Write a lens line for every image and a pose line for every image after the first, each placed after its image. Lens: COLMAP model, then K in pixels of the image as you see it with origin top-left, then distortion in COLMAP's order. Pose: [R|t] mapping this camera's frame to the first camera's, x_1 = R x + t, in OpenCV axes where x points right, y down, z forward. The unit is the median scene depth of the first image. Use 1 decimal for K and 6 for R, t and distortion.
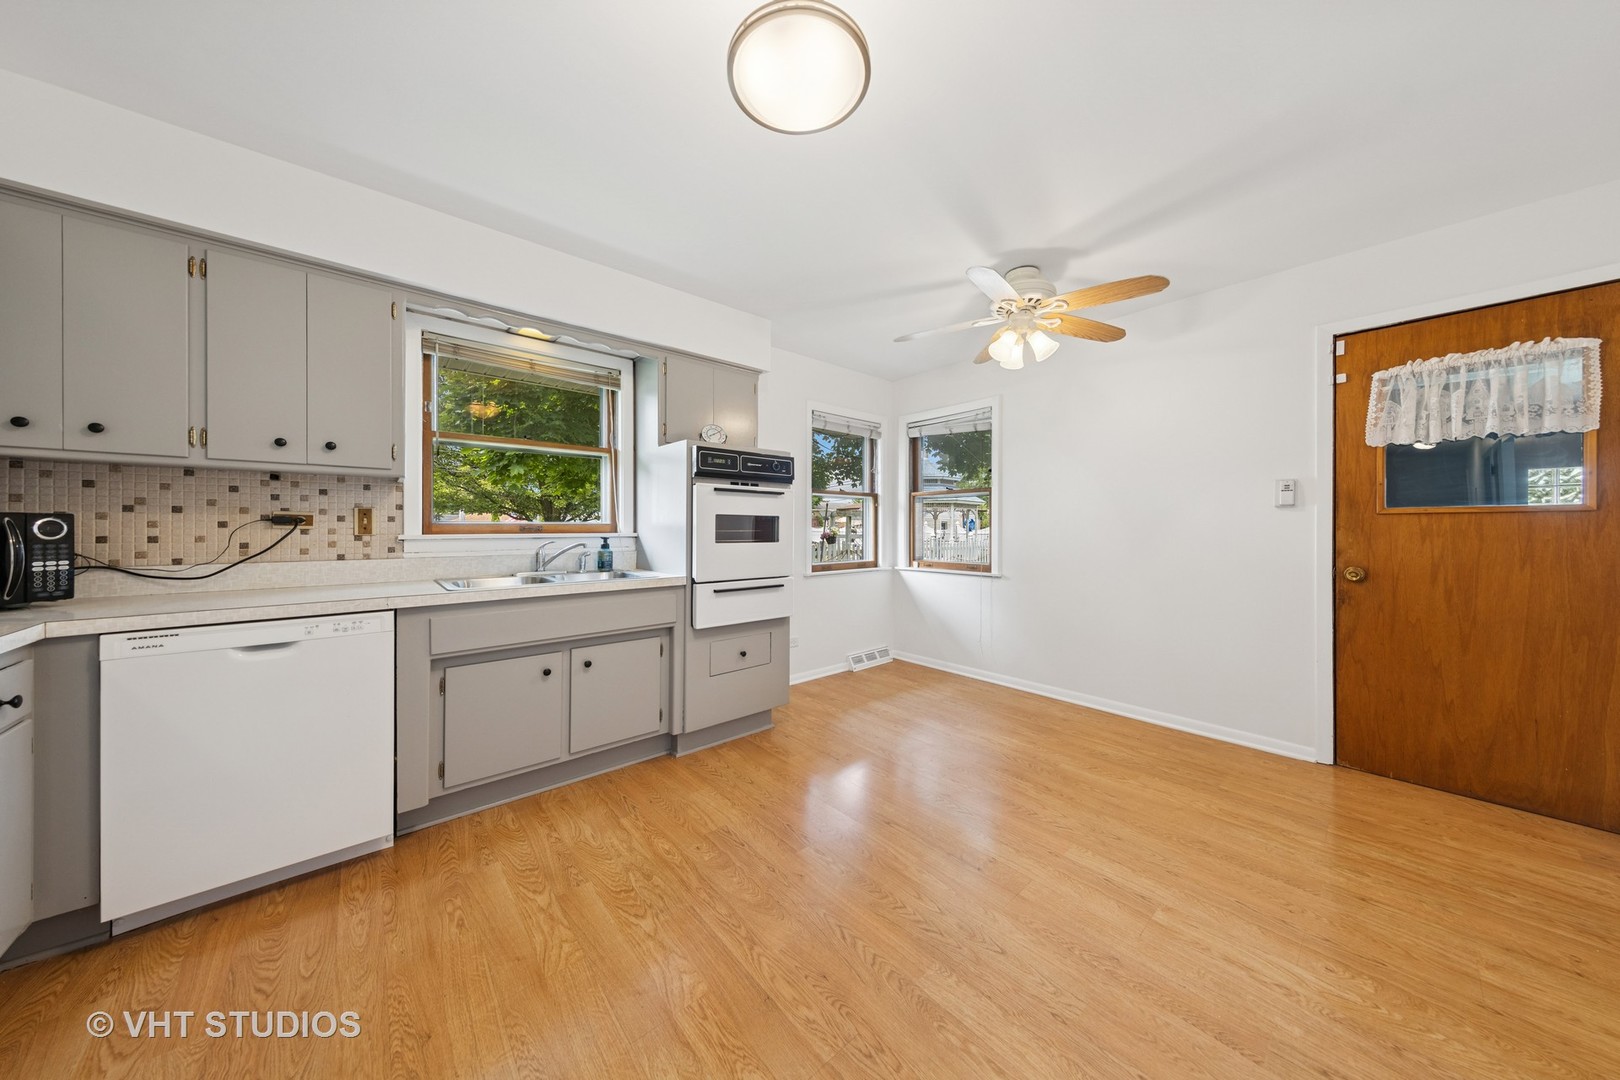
lens RADIAL K [[514.3, 0, 814.9], [0, 514.3, 528.5], [0, 0, 1]] dist [0.007975, -0.000317]
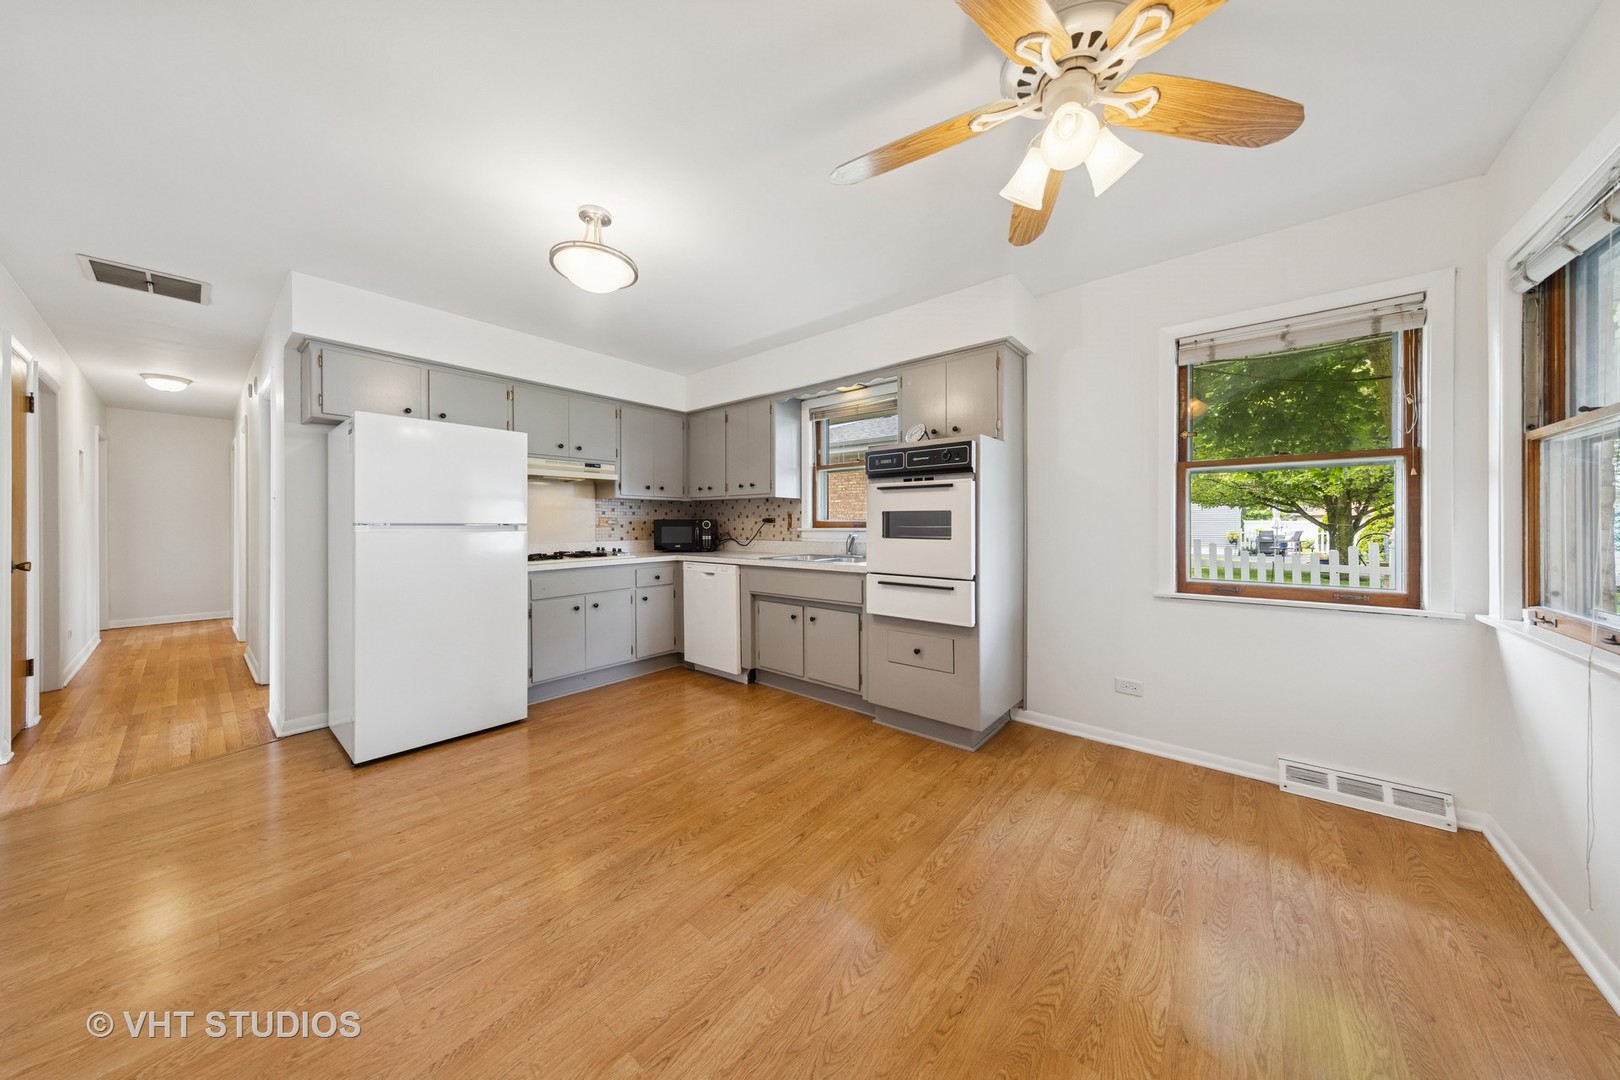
lens RADIAL K [[514.3, 0, 814.9], [0, 514.3, 528.5], [0, 0, 1]] dist [0.007975, -0.000317]
pose [[0.154600, 0.008511, -0.987940, 0.898316], [0.001158, 0.999961, 0.008796, -0.001837], [0.987976, -0.002504, 0.154585, 0.729313]]
